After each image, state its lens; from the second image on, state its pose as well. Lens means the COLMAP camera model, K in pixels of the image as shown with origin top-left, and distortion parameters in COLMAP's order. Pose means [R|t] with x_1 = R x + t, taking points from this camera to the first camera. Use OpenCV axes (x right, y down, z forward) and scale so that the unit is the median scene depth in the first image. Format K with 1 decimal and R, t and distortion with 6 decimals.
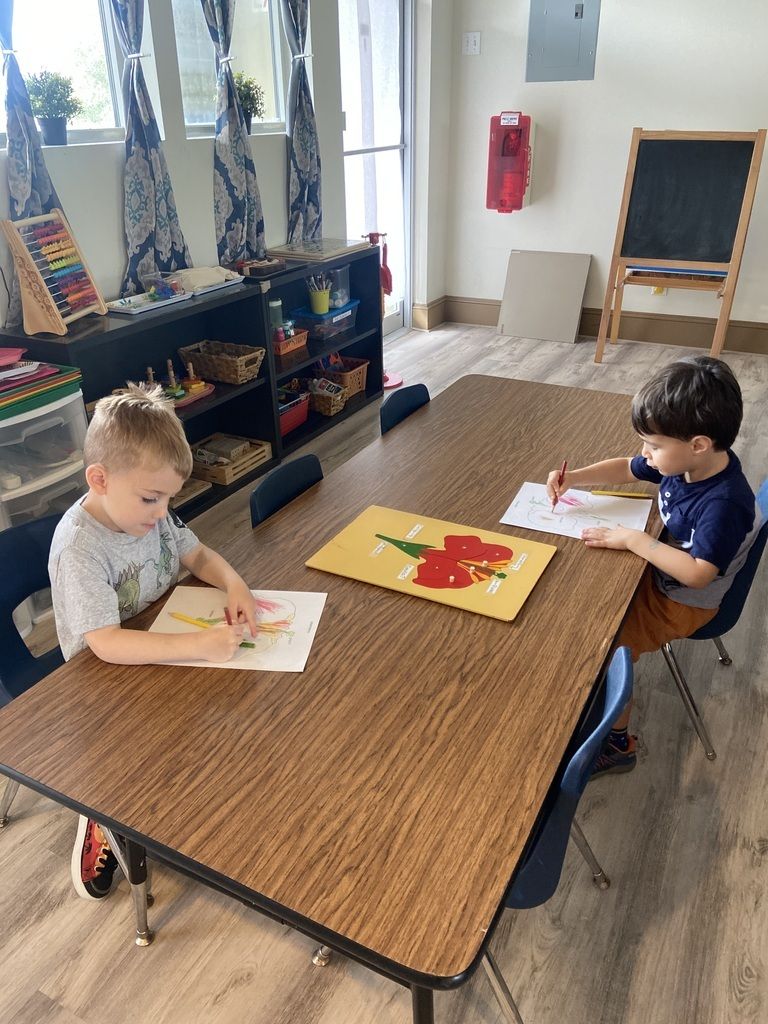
lens RADIAL K [[772.2, 0, 384.0], [0, 772.2, 512.0], [0, 0, 1]] dist [0.079648, -0.125693]
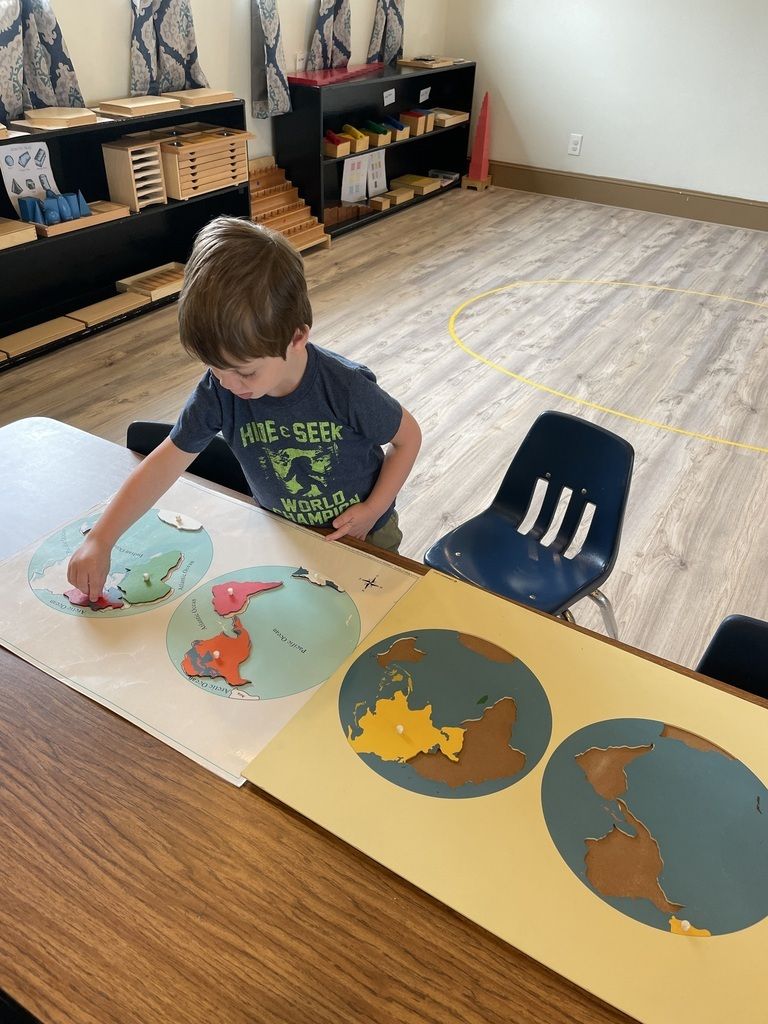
lens RADIAL K [[772.2, 0, 384.0], [0, 772.2, 512.0], [0, 0, 1]] dist [0.079648, -0.125693]
pose [[-0.043853, 0.588544, -0.807275, 0.423230], [-0.488544, 0.692211, 0.531196, -0.416167], [0.871437, 0.417684, 0.257174, 0.759647]]
